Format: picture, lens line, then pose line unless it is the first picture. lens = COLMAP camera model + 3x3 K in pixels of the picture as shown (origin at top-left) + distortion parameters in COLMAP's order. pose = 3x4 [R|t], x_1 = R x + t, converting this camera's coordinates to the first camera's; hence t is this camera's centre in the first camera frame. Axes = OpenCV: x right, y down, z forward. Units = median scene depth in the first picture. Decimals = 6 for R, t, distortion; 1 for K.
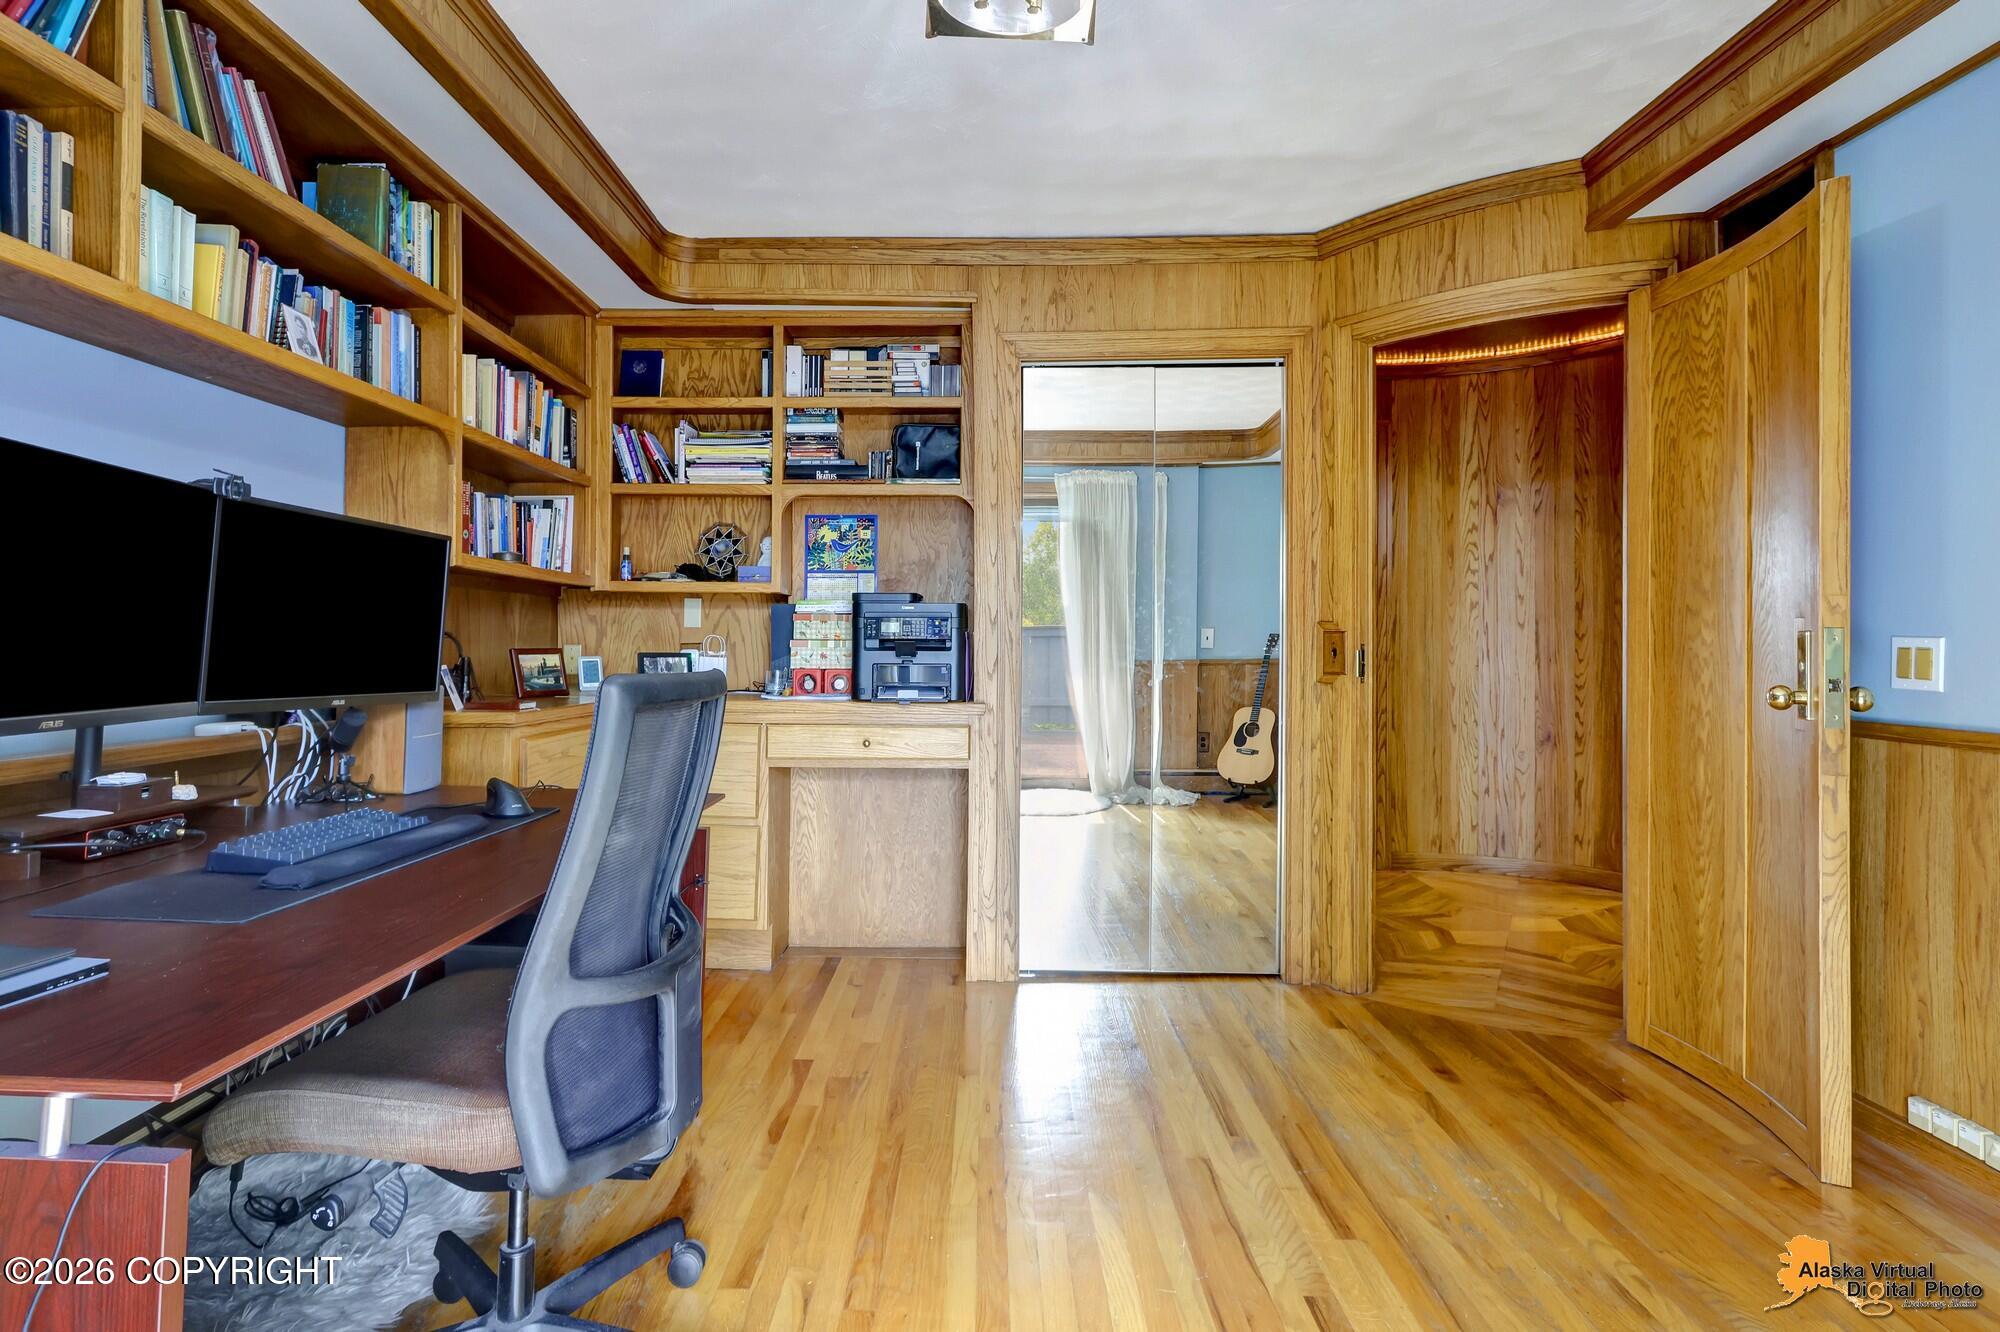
lens RADIAL K [[994.1, 0, 996.2], [0, 994.1, 637.2], [0, 0, 1]] dist [0.002214, -0.000089]
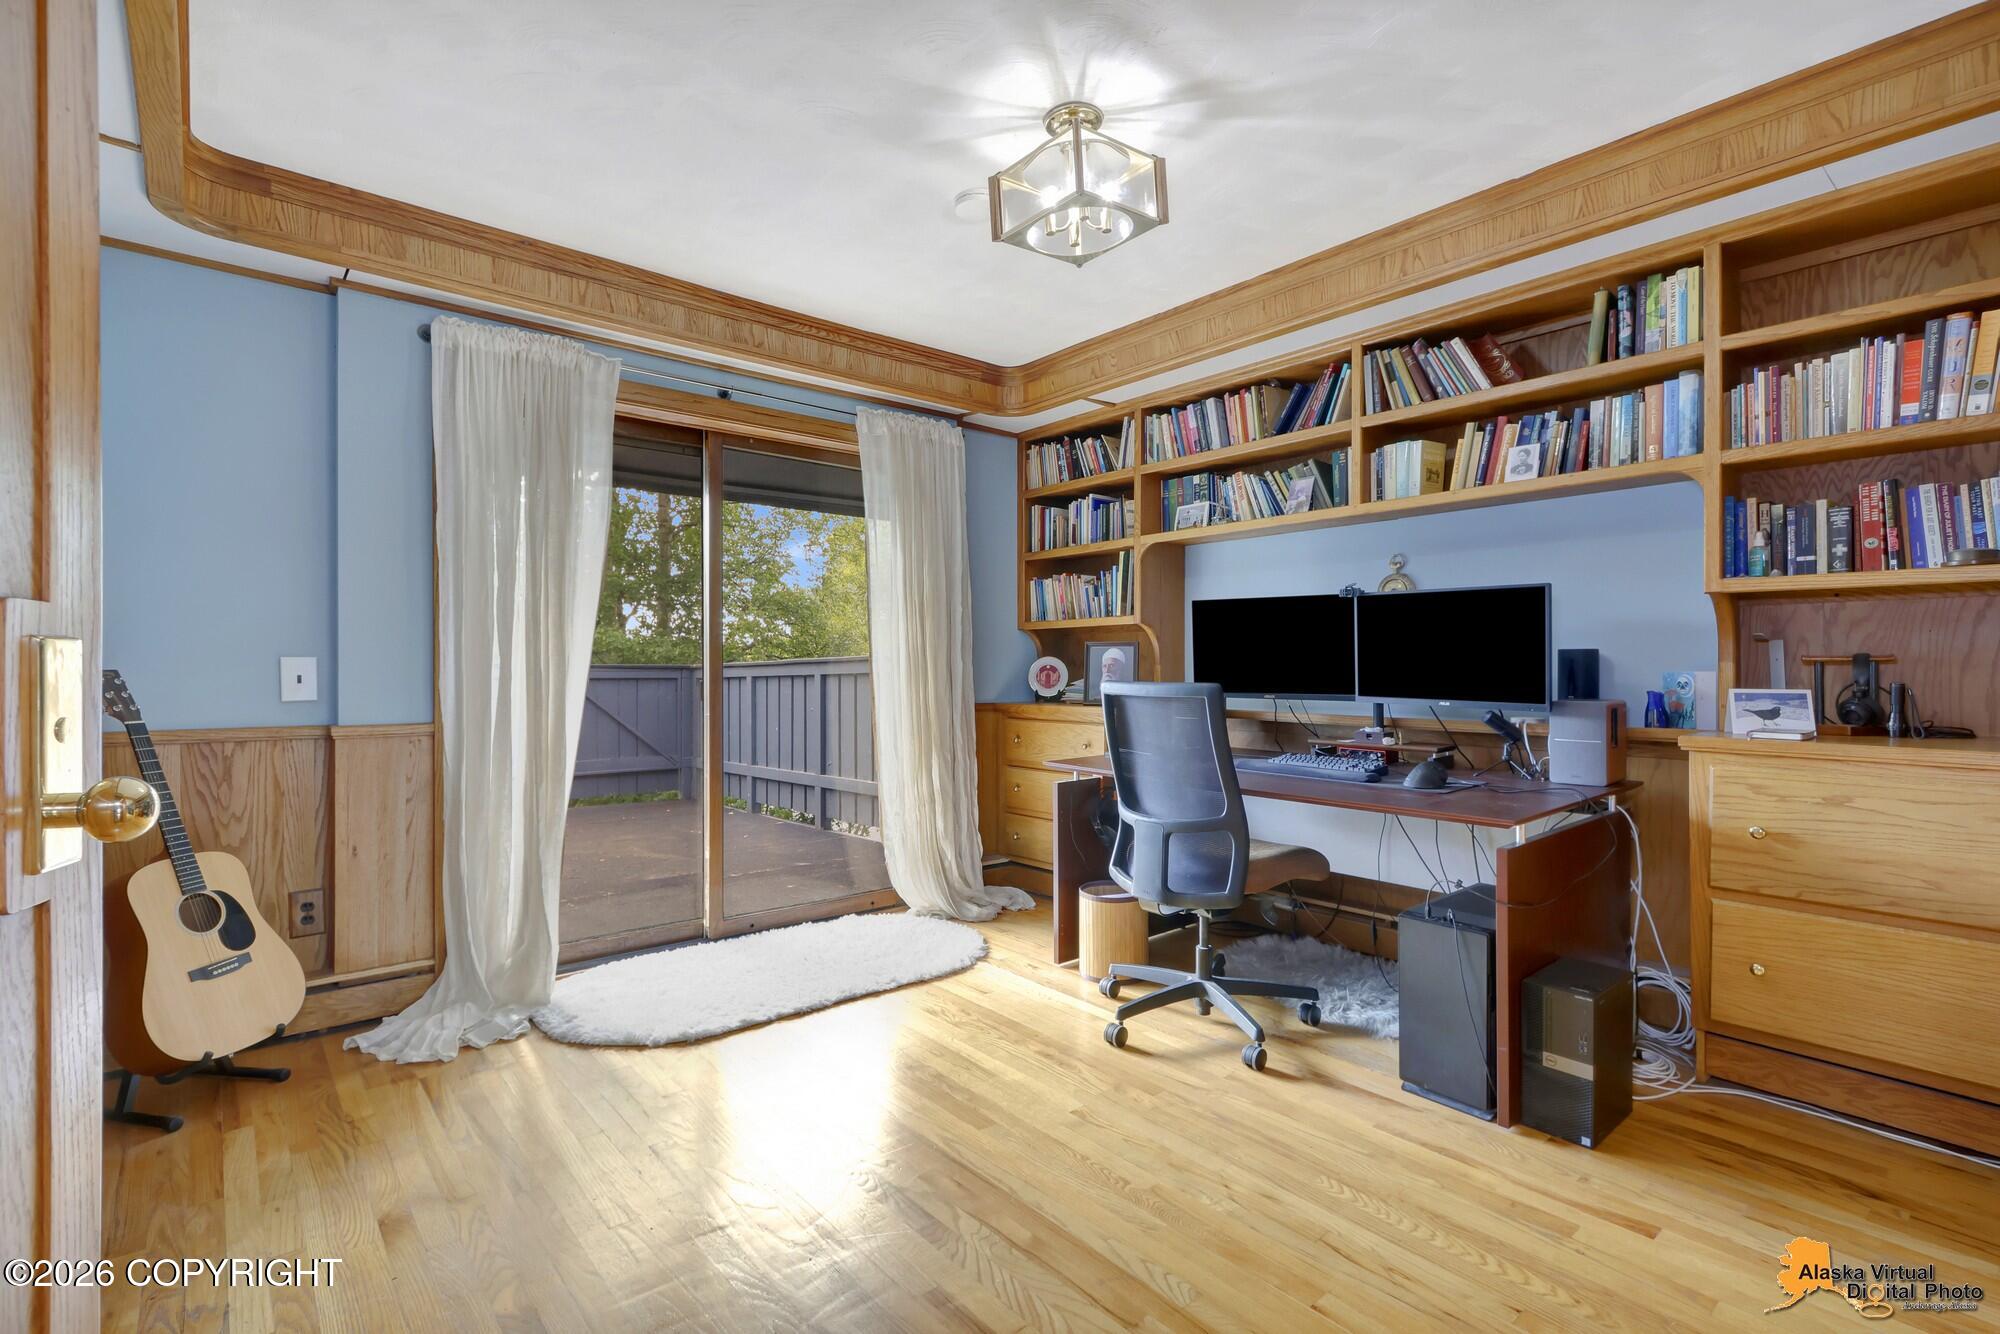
lens RADIAL K [[927.9, 0, 995.8], [0, 927.9, 660.8], [0, 0, 1]] dist [-0.002580, -0.001028]
pose [[-0.761130, -0.004067, -0.648587, 0.758232], [-0.000409, 0.999983, -0.005791, 0.003136], [0.648599, -0.004143, -0.761119, 1.457972]]
